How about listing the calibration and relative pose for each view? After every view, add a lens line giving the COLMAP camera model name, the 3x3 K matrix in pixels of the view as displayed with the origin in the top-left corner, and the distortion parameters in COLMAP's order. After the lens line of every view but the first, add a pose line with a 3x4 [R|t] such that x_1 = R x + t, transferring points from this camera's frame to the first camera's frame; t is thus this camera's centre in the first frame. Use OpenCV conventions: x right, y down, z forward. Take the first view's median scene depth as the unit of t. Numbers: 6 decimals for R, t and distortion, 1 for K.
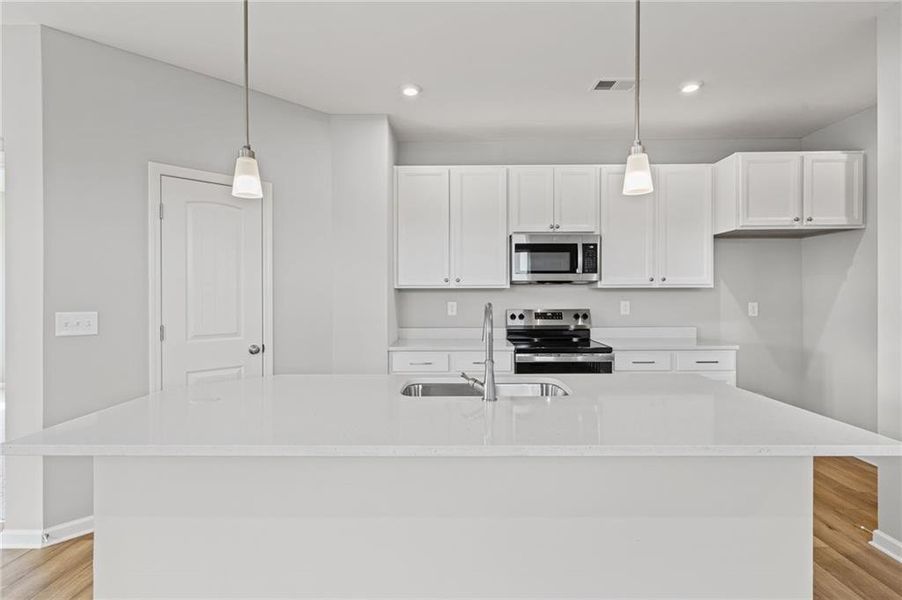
lens RADIAL K [[428.7, 0, 452.4], [0, 428.7, 303.5], [0, 0, 1]] dist [-0.000459, 0.000164]
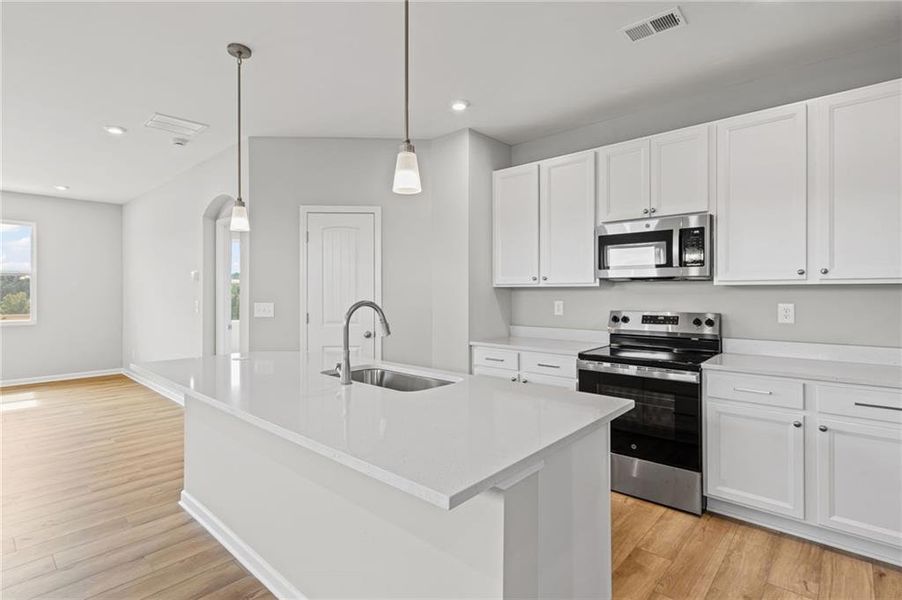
lens RADIAL K [[441.9, 0, 451.0], [0, 441.9, 300.0], [0, 0, 1]] dist [0.001067, 0.000172]
pose [[0.754034, 0.014389, -0.656678, 0.503986], [-0.014877, 0.999878, 0.004827, -0.007720], [0.656667, 0.006129, 0.754156, 0.116390]]
